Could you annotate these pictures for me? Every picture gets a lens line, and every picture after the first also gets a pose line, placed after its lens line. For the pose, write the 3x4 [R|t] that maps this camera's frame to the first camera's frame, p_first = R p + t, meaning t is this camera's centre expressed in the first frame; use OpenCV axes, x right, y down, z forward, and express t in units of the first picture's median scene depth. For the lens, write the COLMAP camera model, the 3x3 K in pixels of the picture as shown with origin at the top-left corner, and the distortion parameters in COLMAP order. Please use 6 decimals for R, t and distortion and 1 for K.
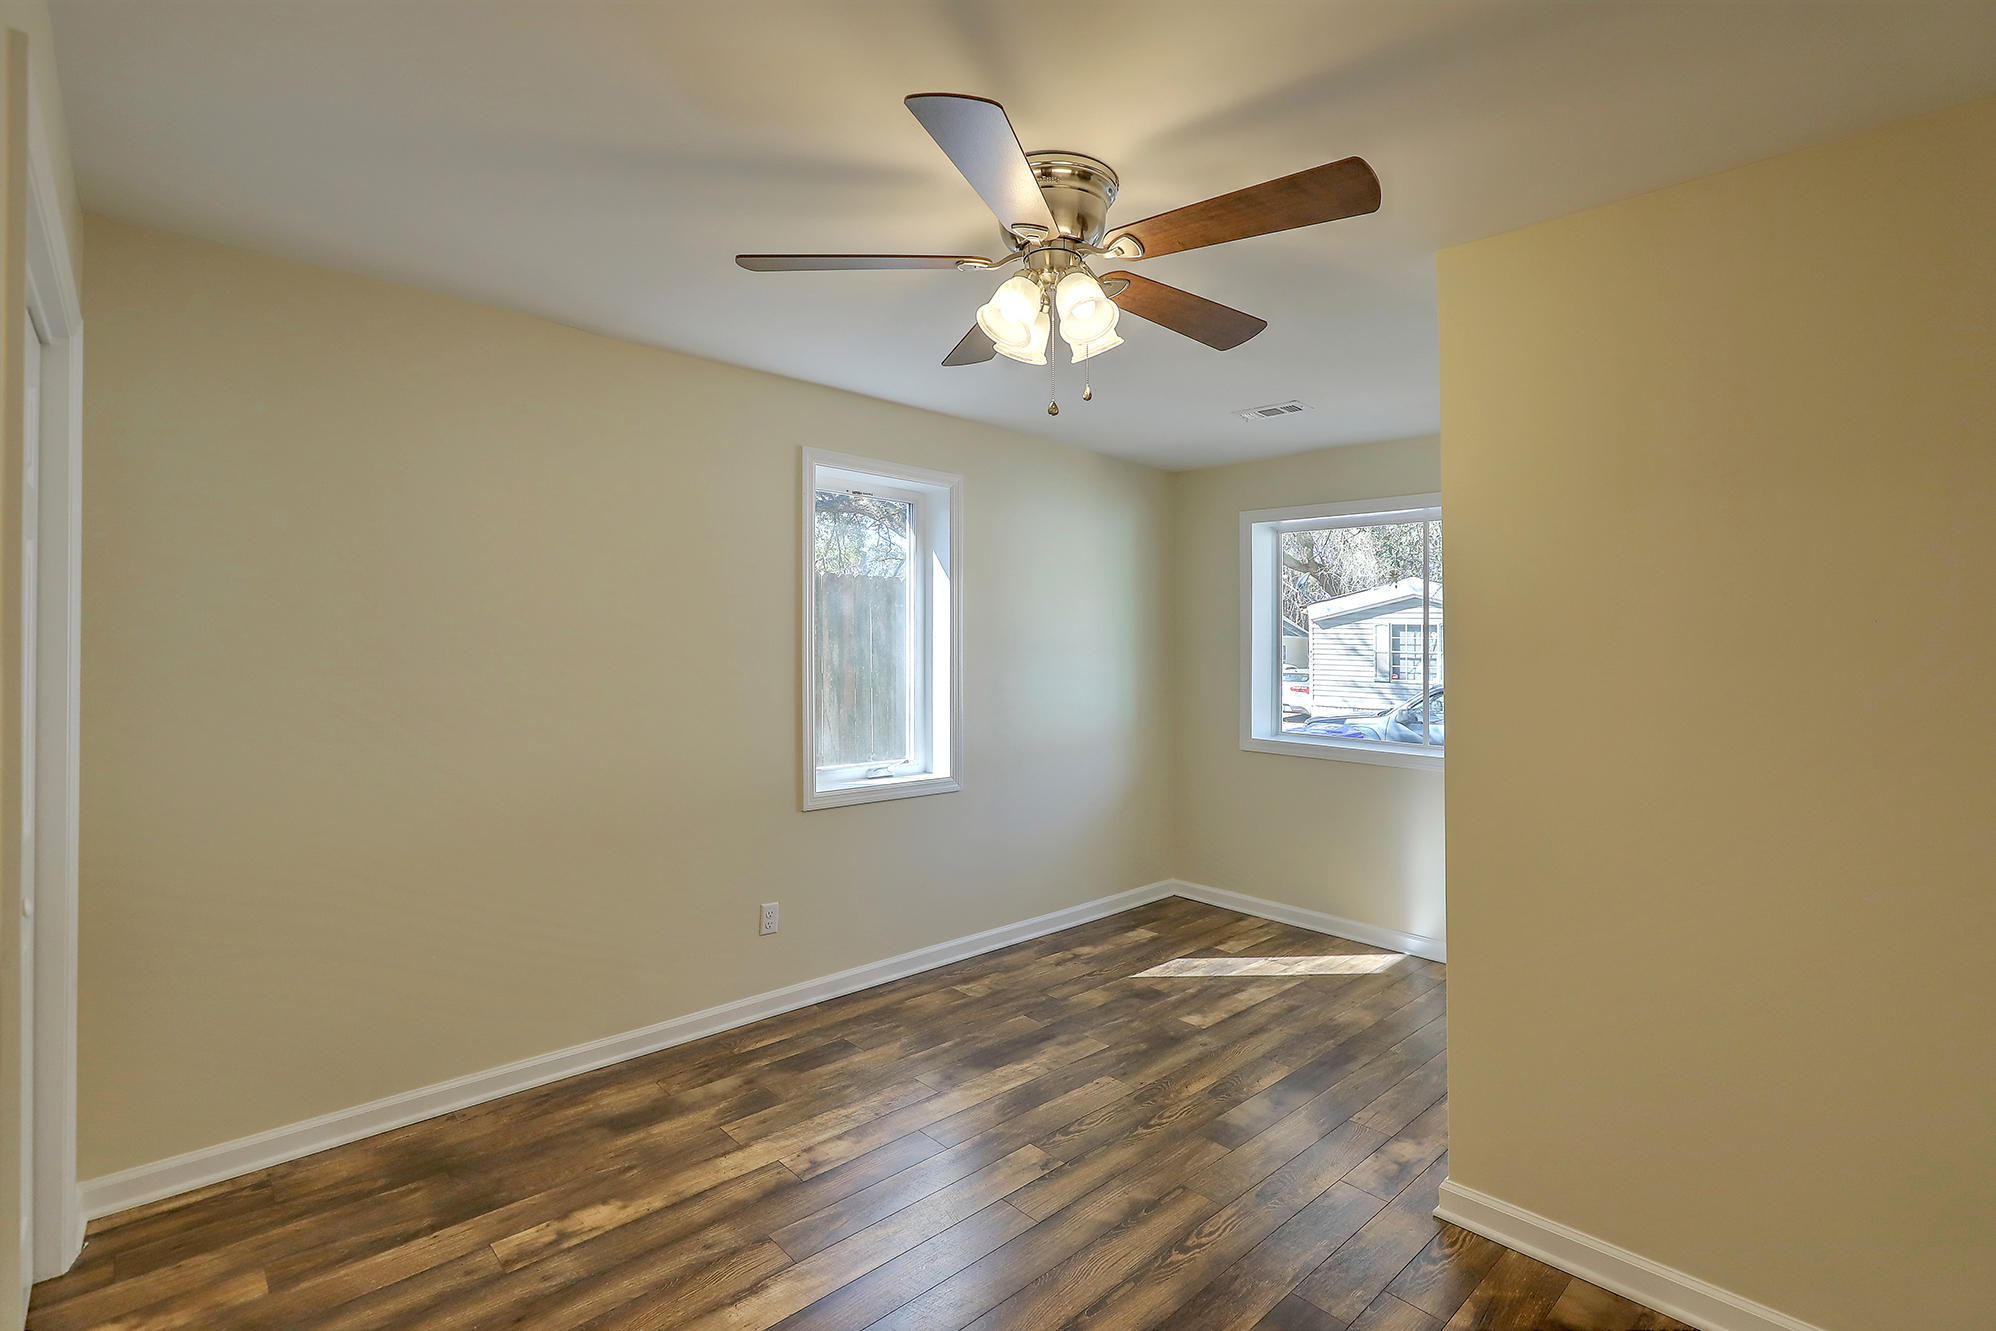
lens RADIAL K [[902.6, 0, 1001.2], [0, 902.6, 663.1], [0, 0, 1]] dist [0.005272, -0.001854]
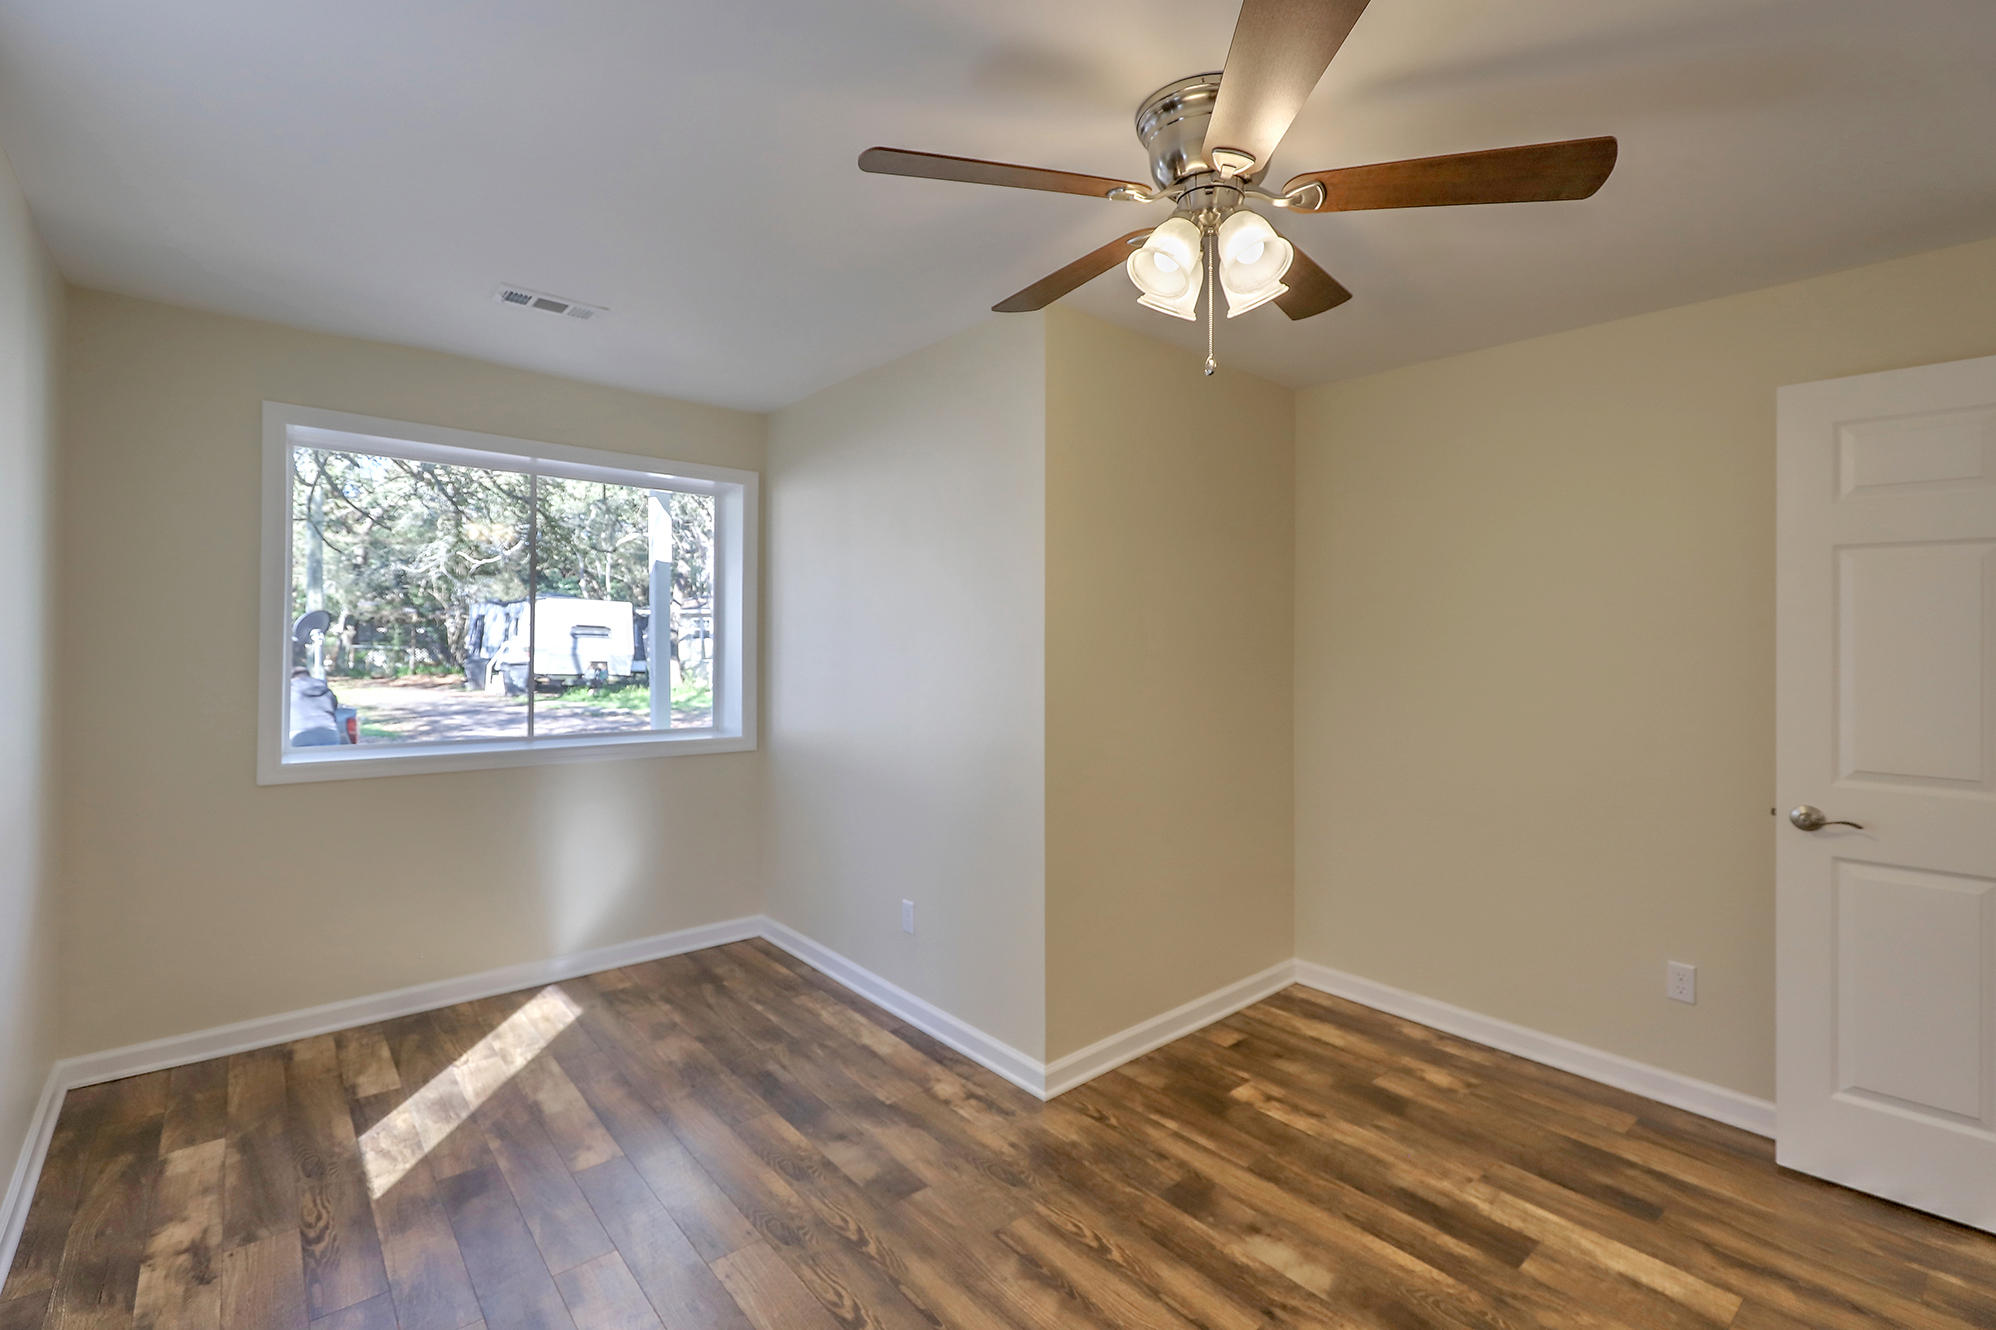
lens RADIAL K [[902.6, 0, 1034.3], [0, 902.6, 613.7], [0, 0, 1]] dist [0.005272, -0.001854]
pose [[0.037157, 0.010355, 0.999256, -0.419555], [0.005106, 0.999931, -0.010552, -0.015076], [-0.999296, 0.005494, 0.037102, 0.554293]]
